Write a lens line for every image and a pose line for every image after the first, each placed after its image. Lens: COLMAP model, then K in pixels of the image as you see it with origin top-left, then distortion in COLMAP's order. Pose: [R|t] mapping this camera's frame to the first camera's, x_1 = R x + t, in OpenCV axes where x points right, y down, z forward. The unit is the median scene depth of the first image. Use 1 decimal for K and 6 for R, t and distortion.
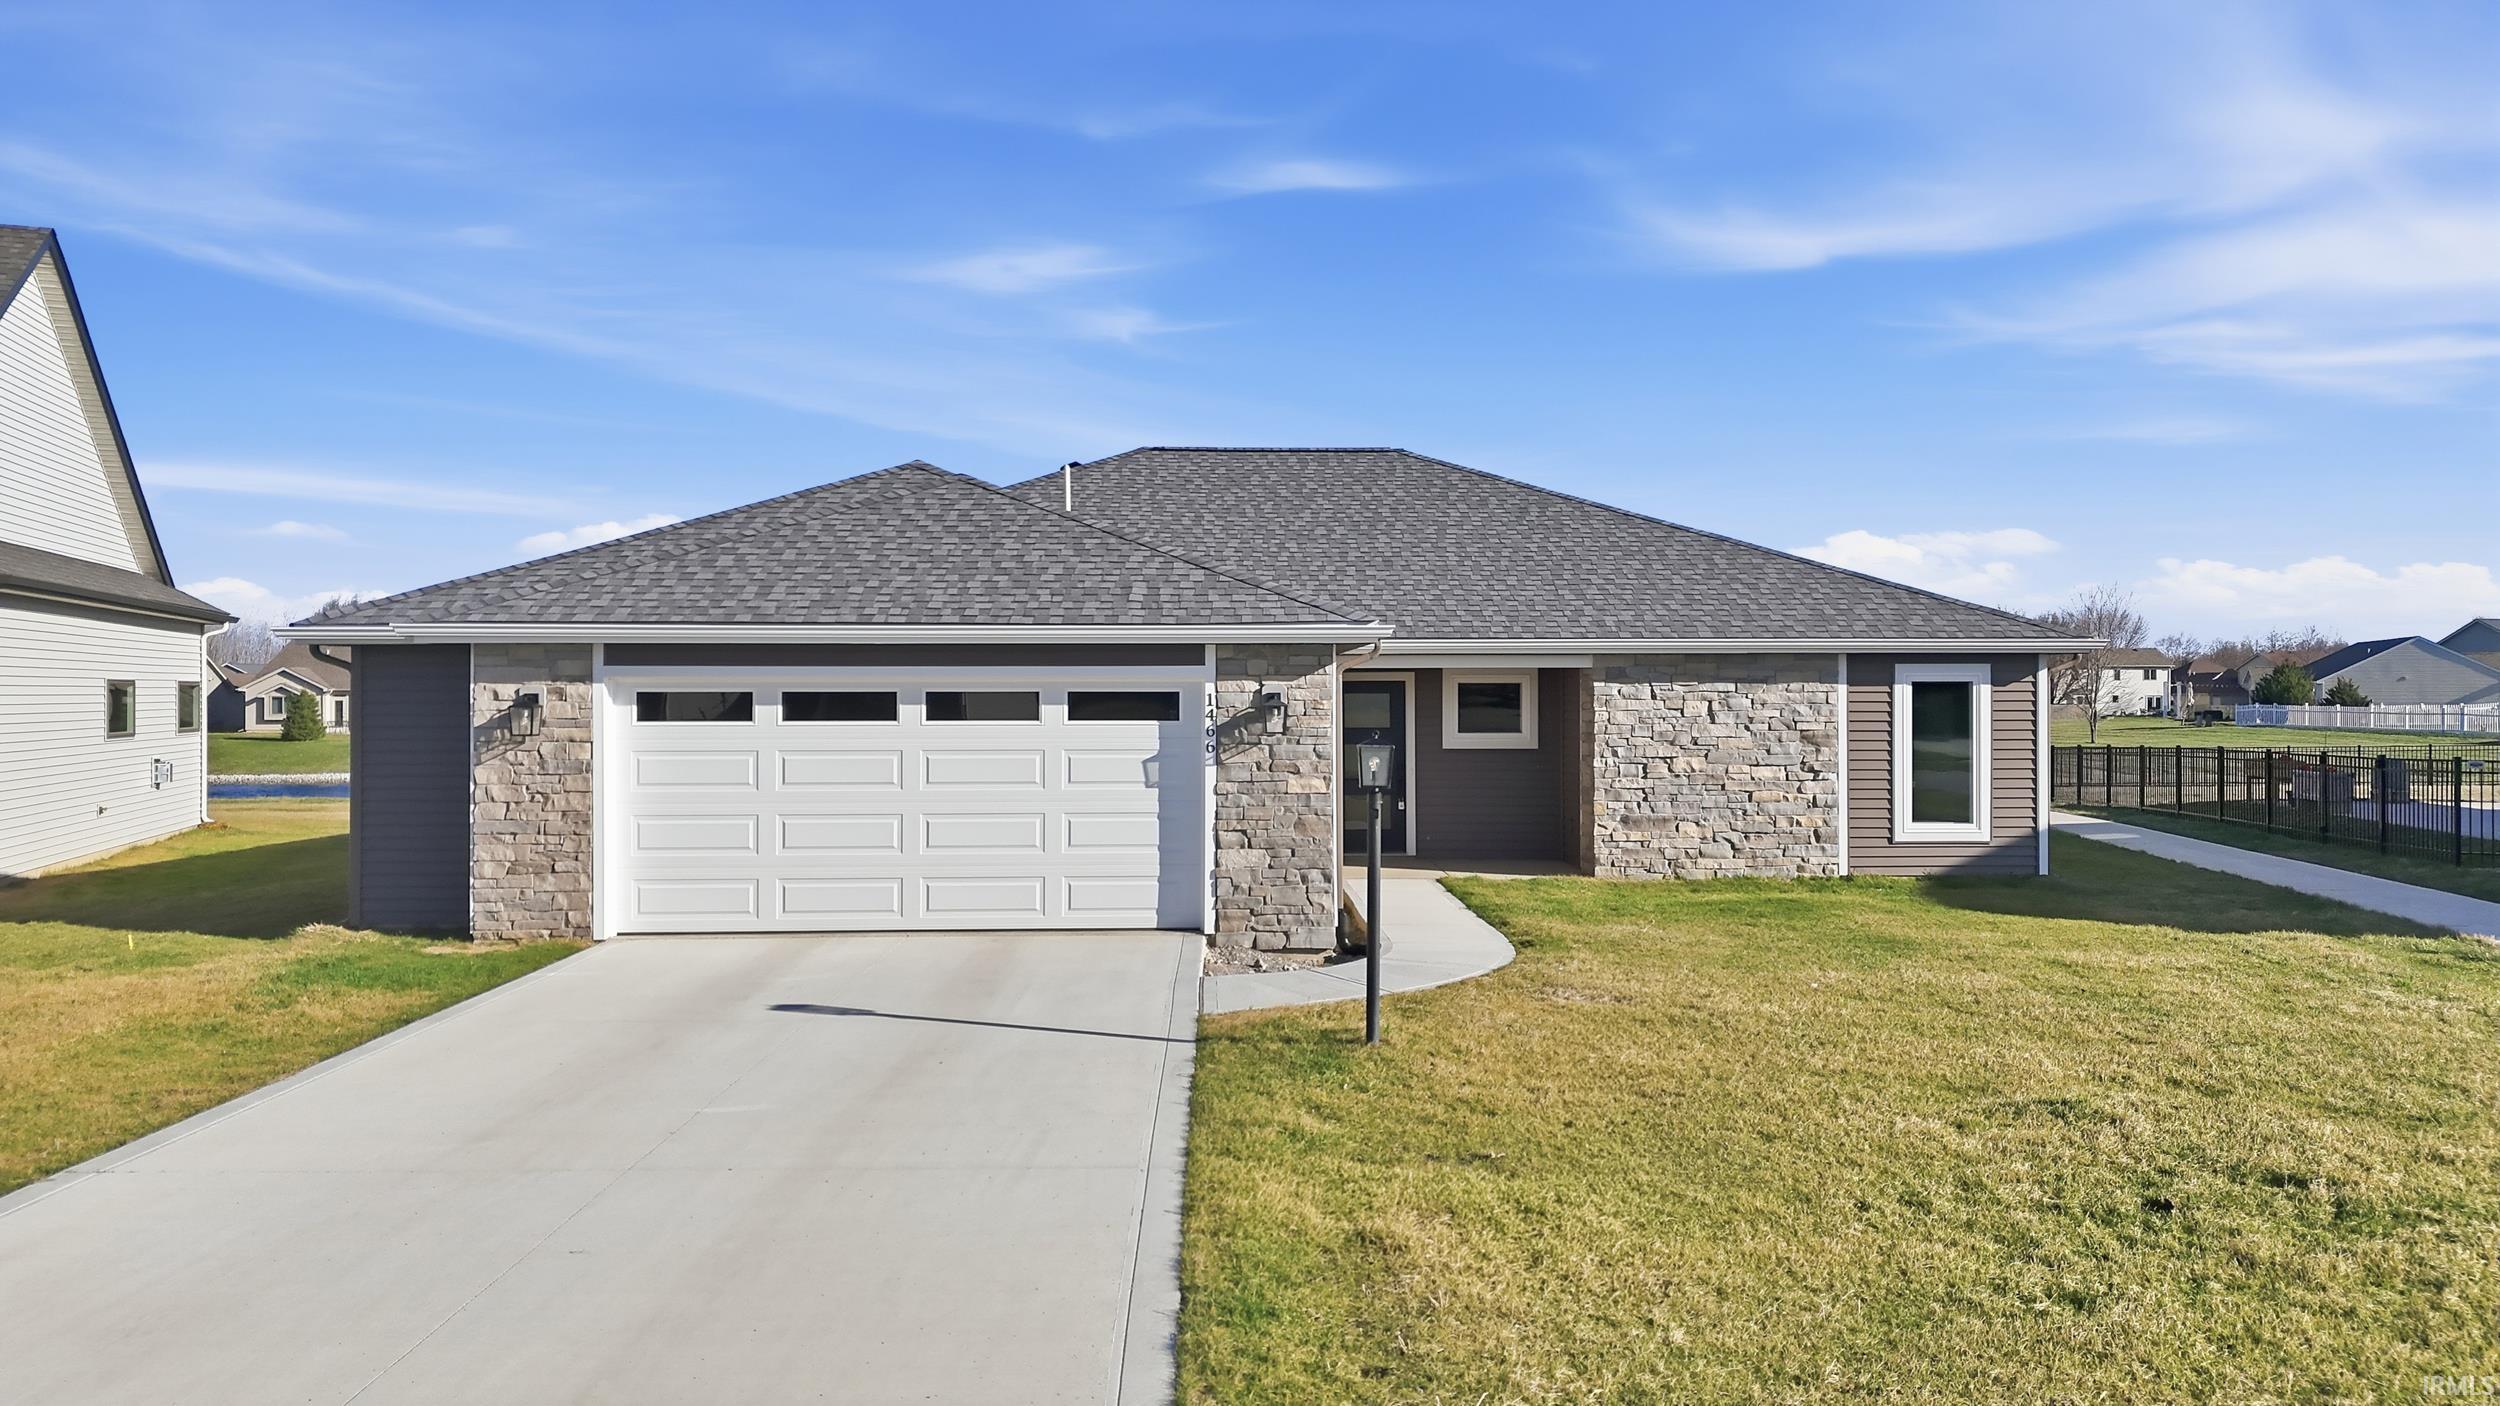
lens RADIAL K [[1750.5, 0, 1256.5], [0, 1750.5, 698.2], [0, 0, 1]] dist [0.039546, -0.007857]
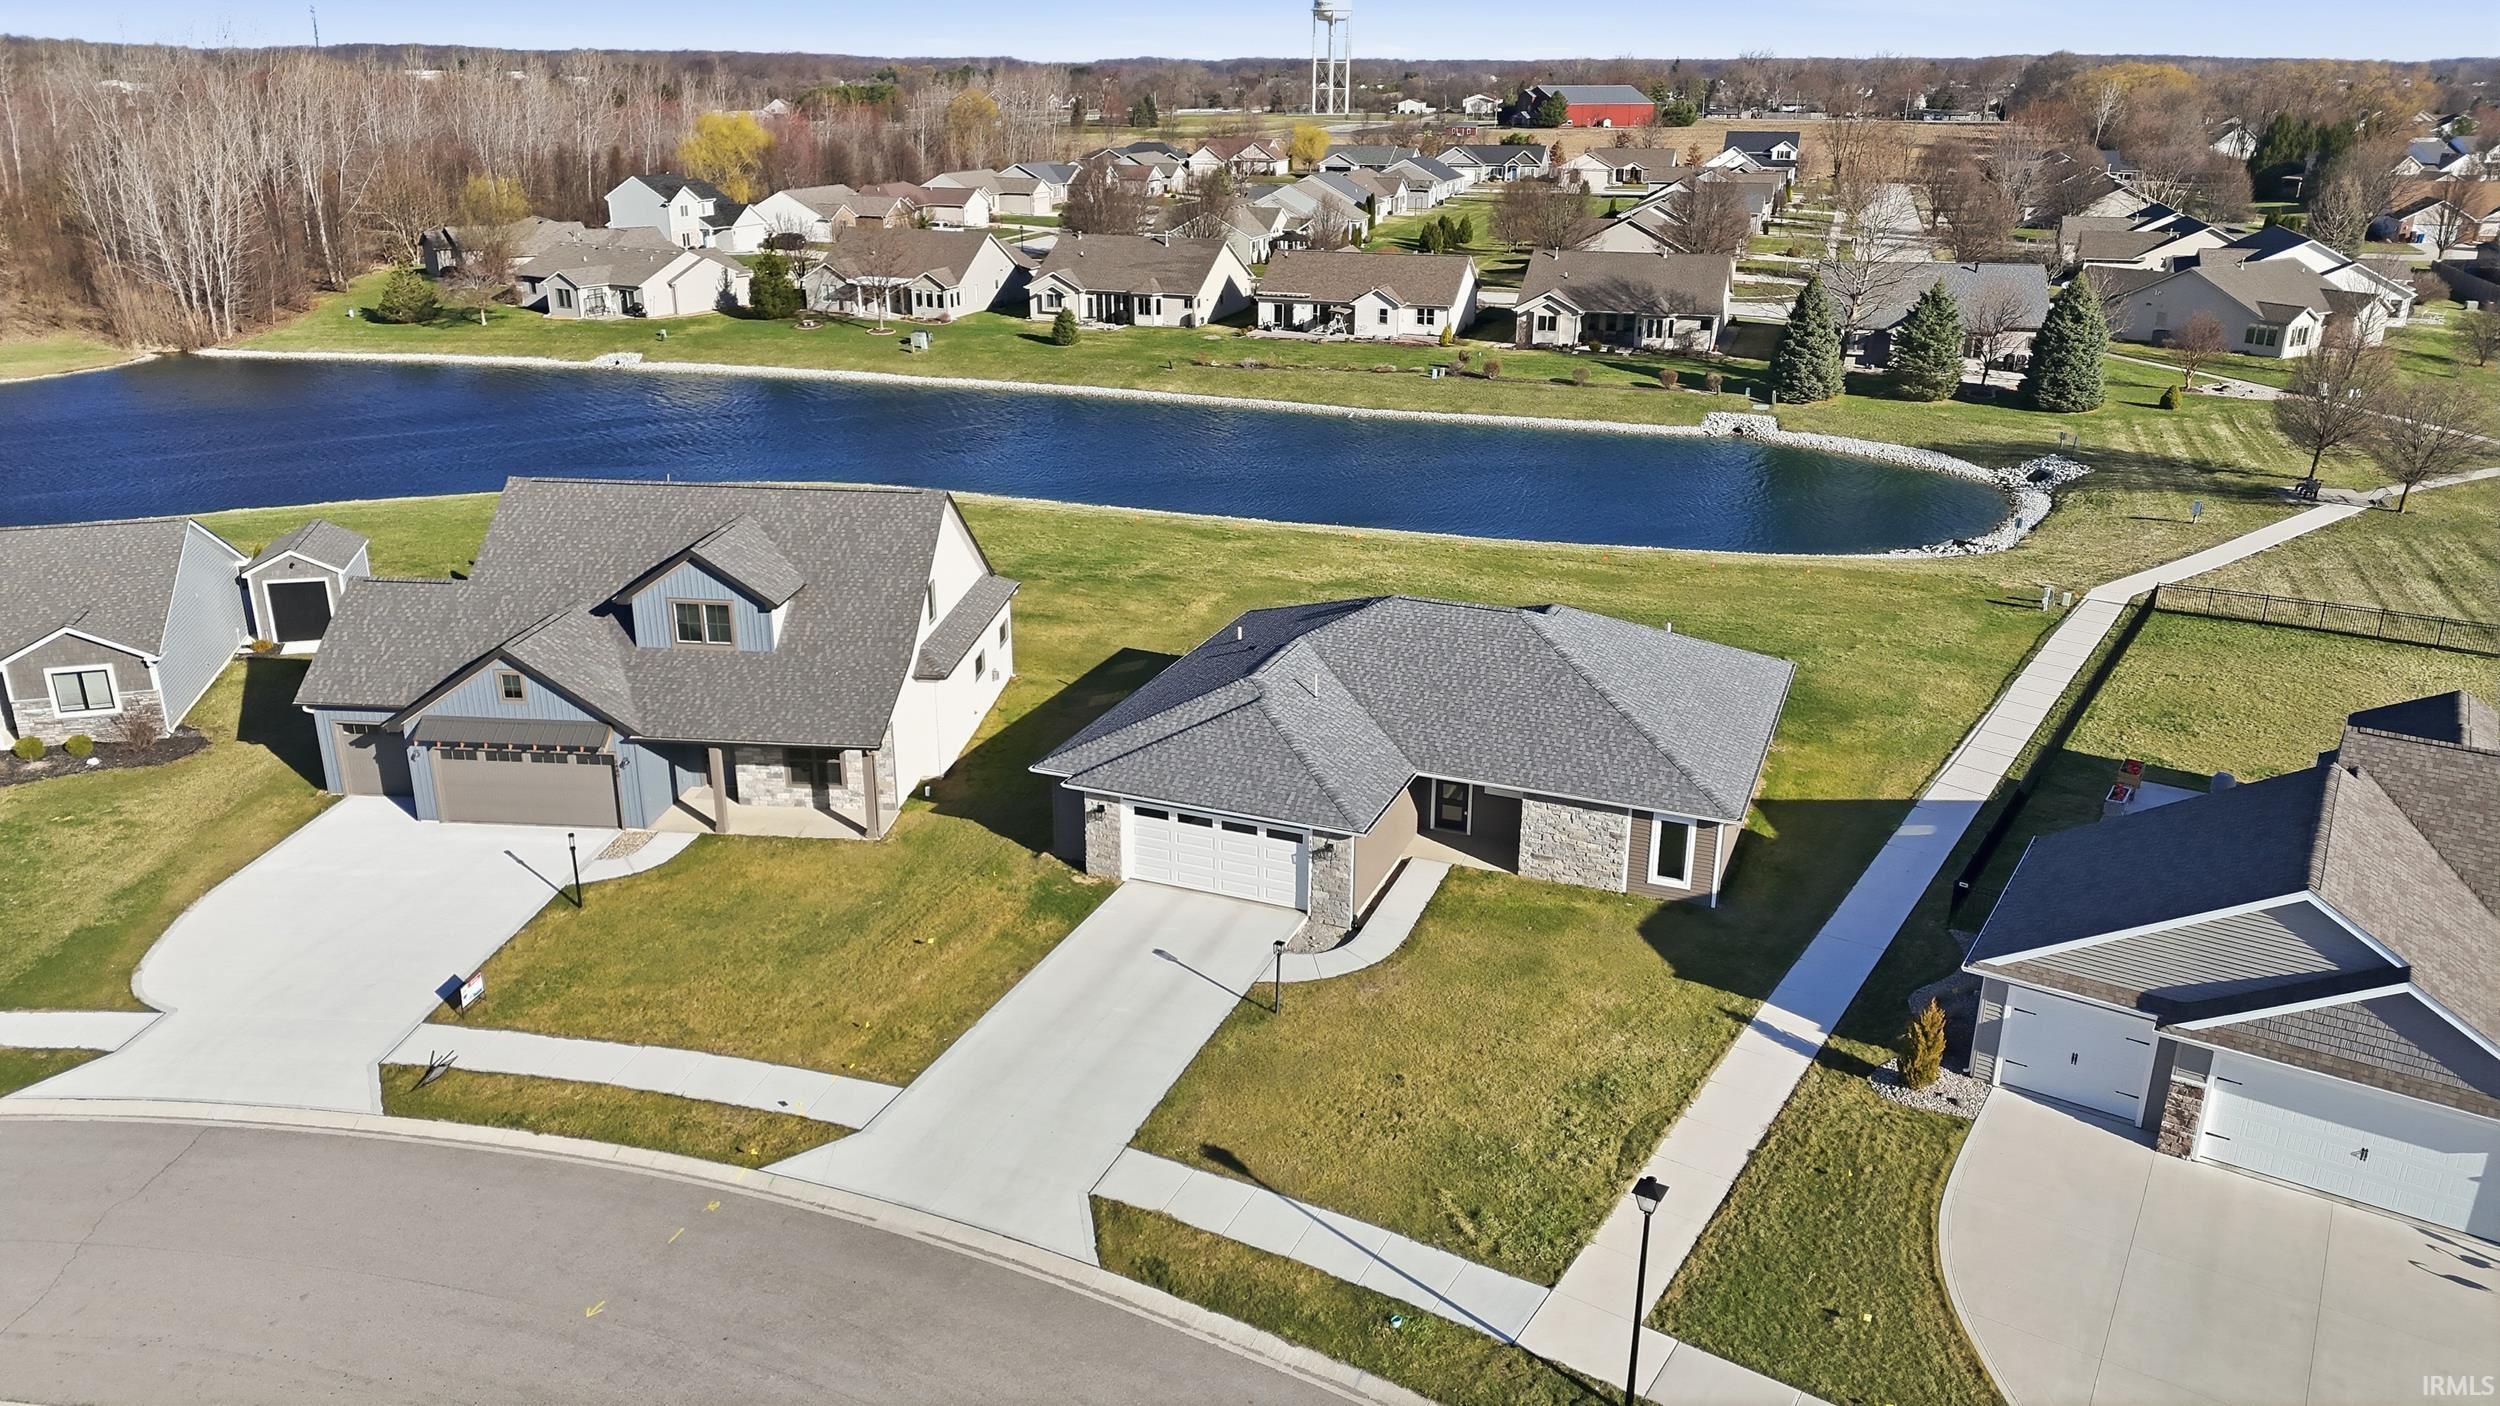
lens RADIAL K [[1750.5, 0, 1247.2], [0, 1750.5, 701.3], [0, 0, 1]] dist [0.039546, -0.007857]
pose [[0.919043, 0.145660, -0.366256, 0.690411], [-0.013547, 0.940336, 0.339978, -0.918815], [0.393925, -0.307493, 0.866182, -1.125594]]
